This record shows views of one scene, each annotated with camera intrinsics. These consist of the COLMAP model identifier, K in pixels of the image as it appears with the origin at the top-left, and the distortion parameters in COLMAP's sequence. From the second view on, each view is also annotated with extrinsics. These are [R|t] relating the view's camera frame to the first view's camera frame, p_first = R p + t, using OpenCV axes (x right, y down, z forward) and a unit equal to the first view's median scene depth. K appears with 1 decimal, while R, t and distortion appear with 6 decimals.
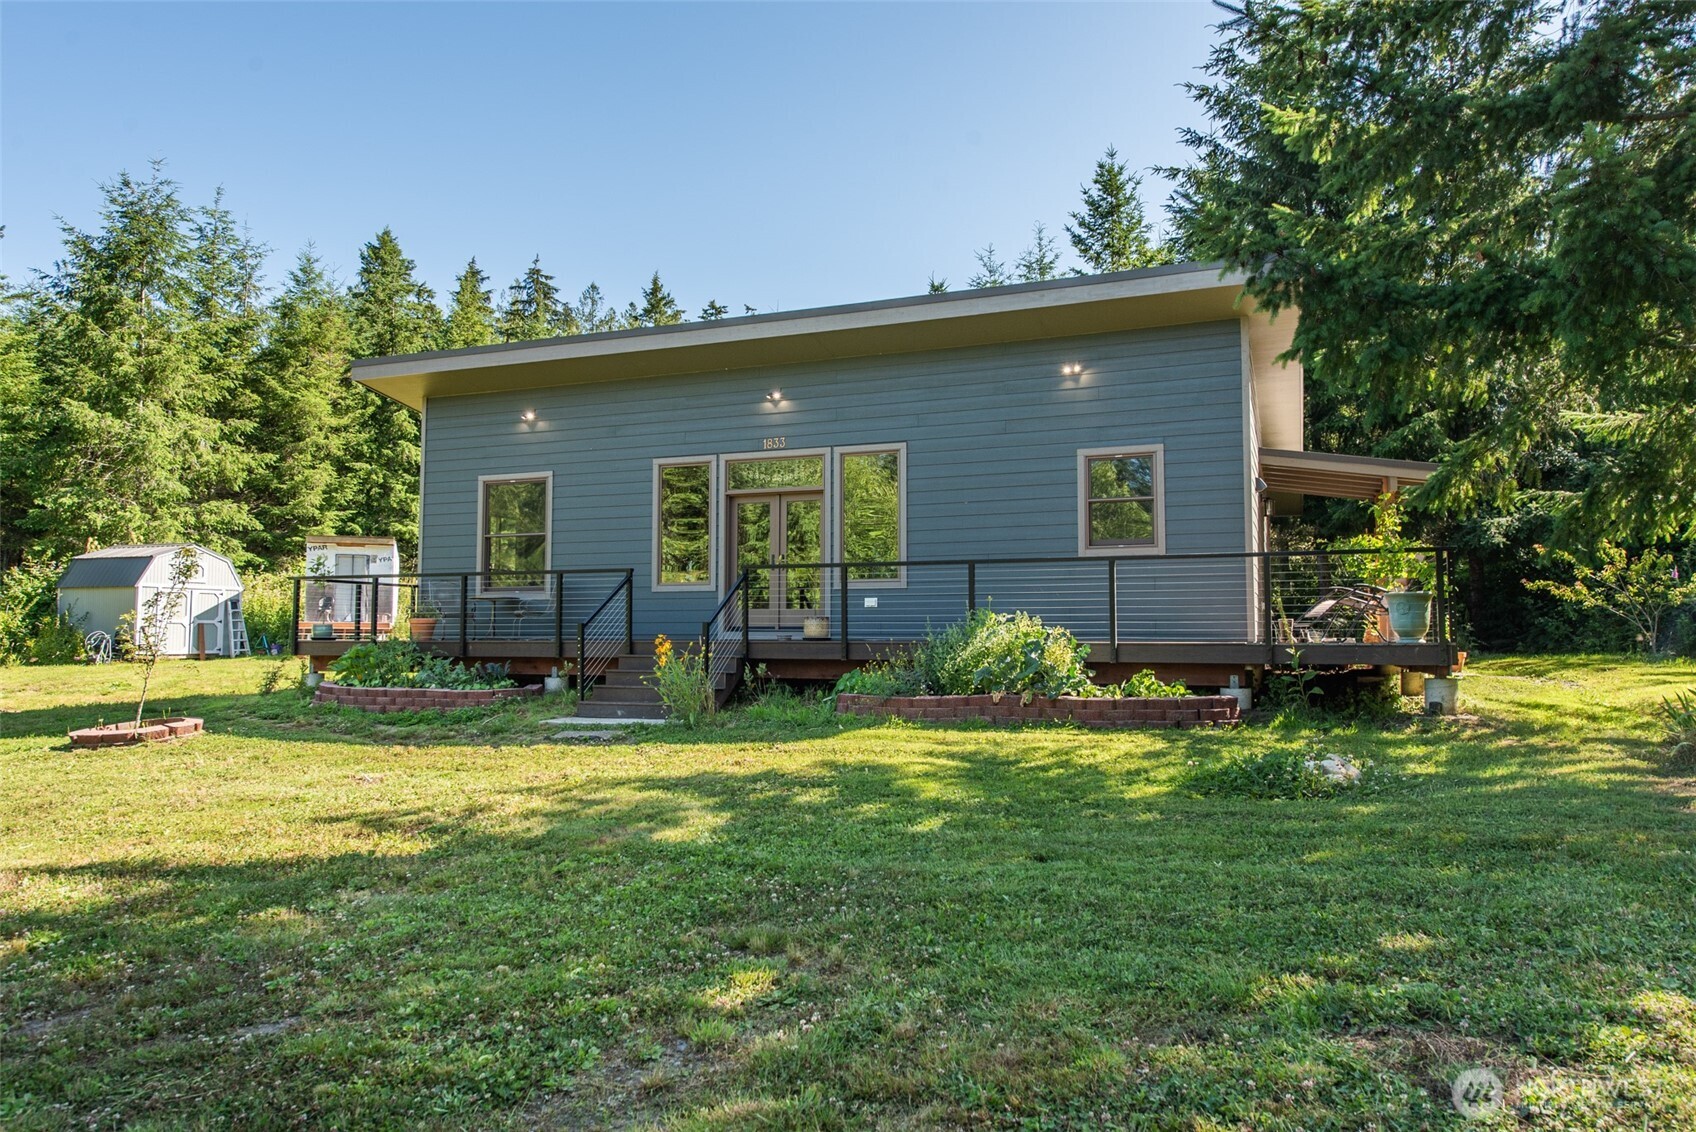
lens RADIAL K [[1132.9, 0, 848.0], [0, 1132.9, 566.0], [0, 0, 1]] dist [0.027505, -0.021192]
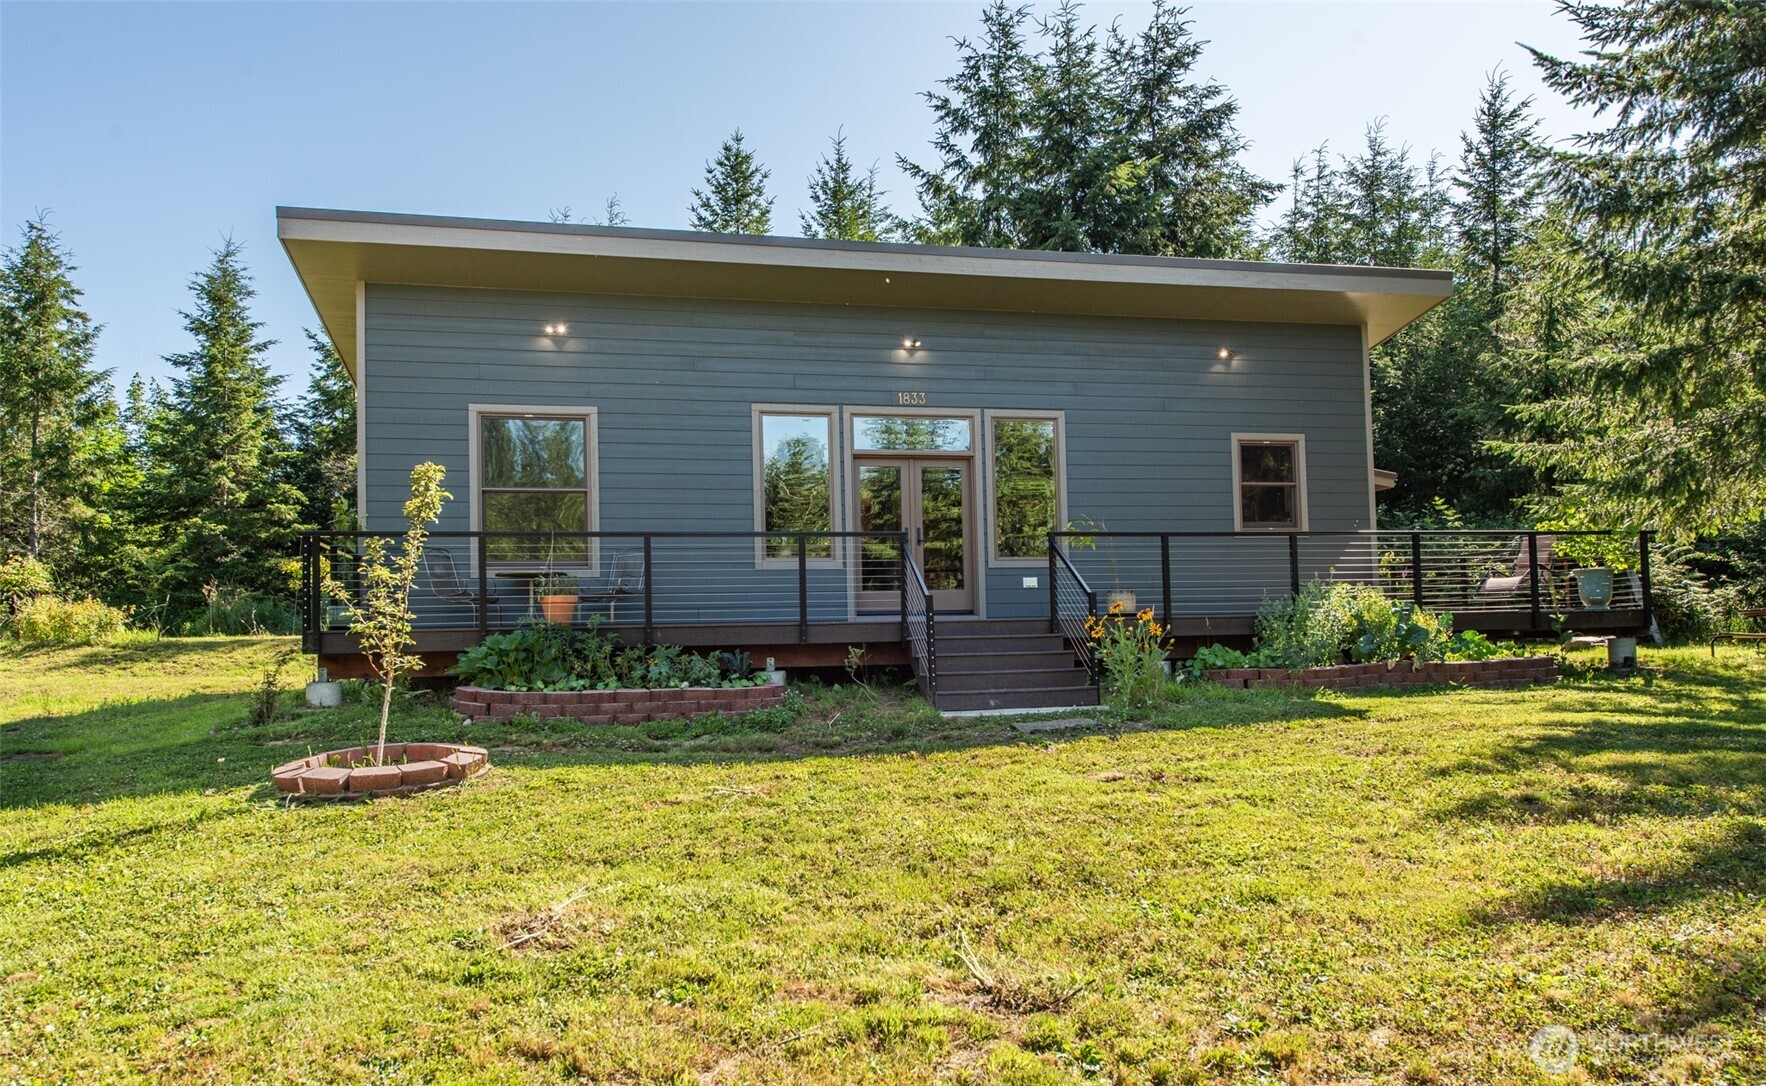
lens RADIAL K [[1201.1, 0, 869.6], [0, 1201.1, 581.6], [0, 0, 1]] dist [0.039437, -0.061986]
pose [[0.821459, 0.014588, 0.570081, -0.258125], [-0.011795, 0.999894, -0.008590, 0.016717], [-0.570146, 0.000332, 0.821544, 0.112021]]
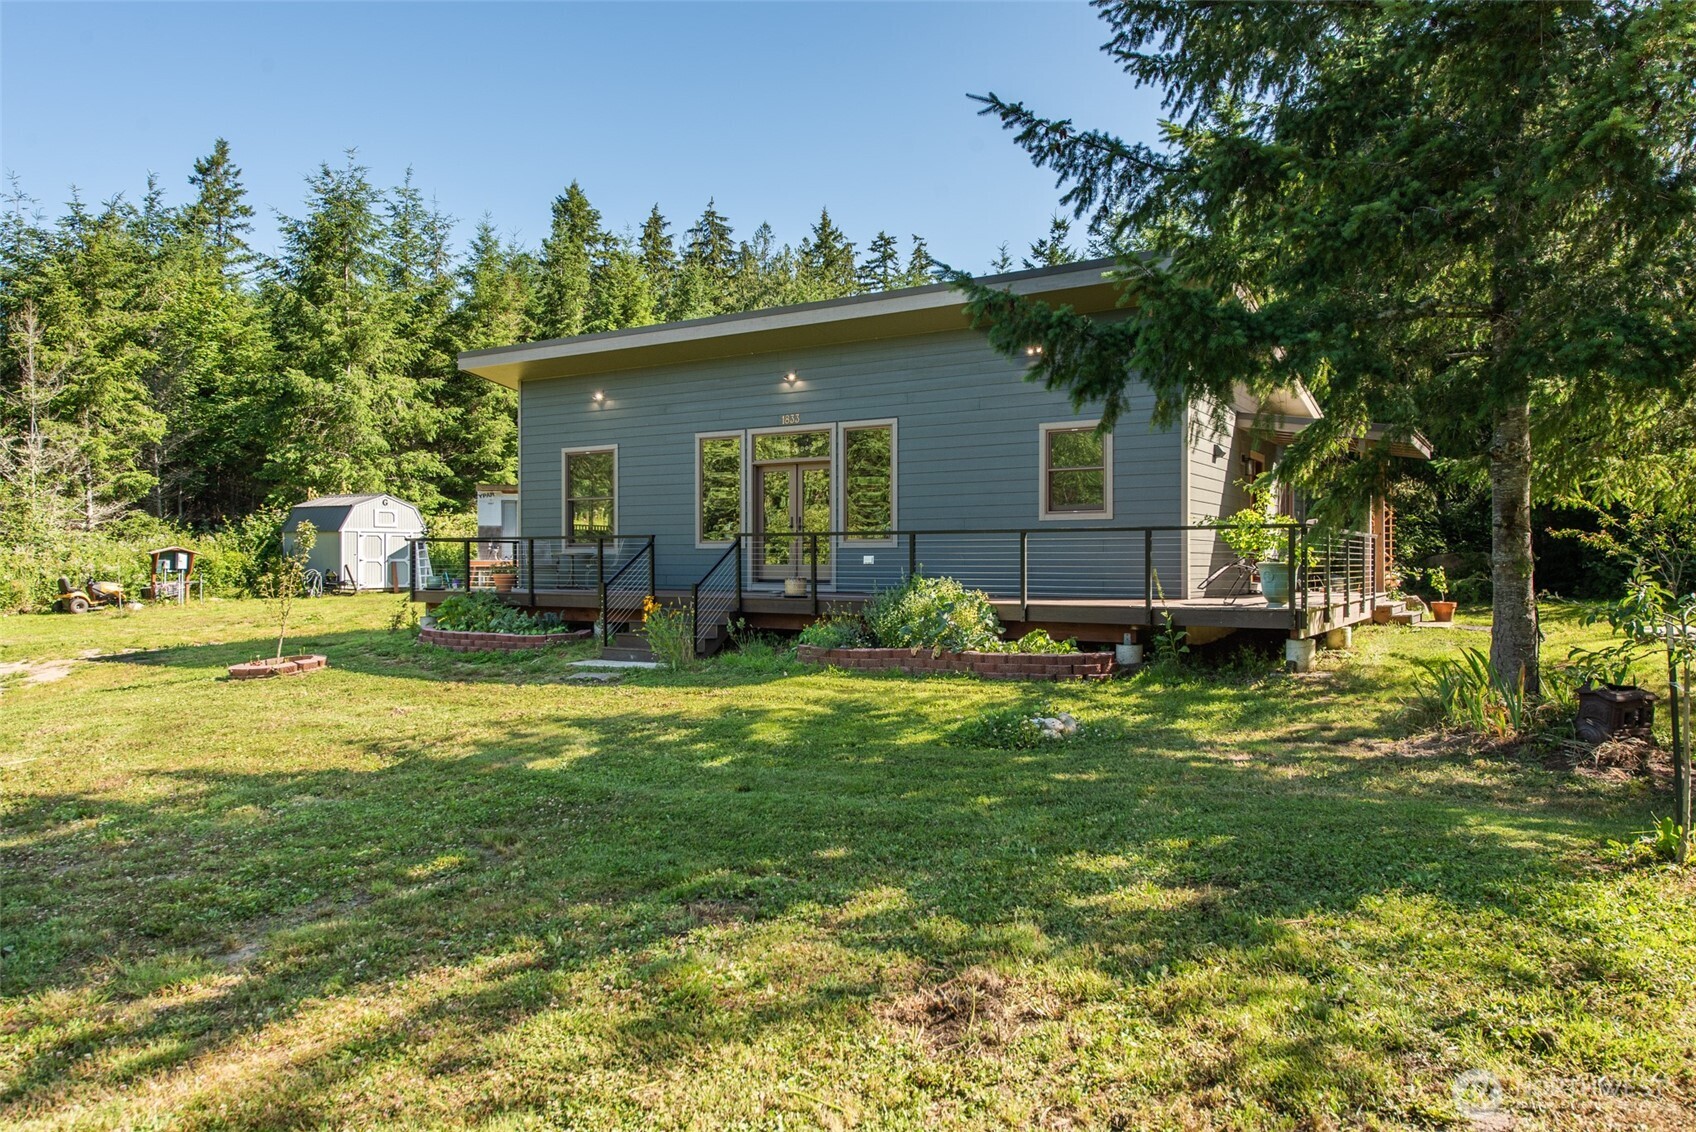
lens RADIAL K [[1120.7, 0, 848.0], [0, 1120.7, 566.0], [0, 0, 1]] dist [0.023720, -0.000930]
pose [[0.984773, -0.001275, -0.173841, 0.079008], [0.013483, 0.997521, 0.069060, -0.016058], [0.173322, -0.070352, 0.982349, -0.045543]]
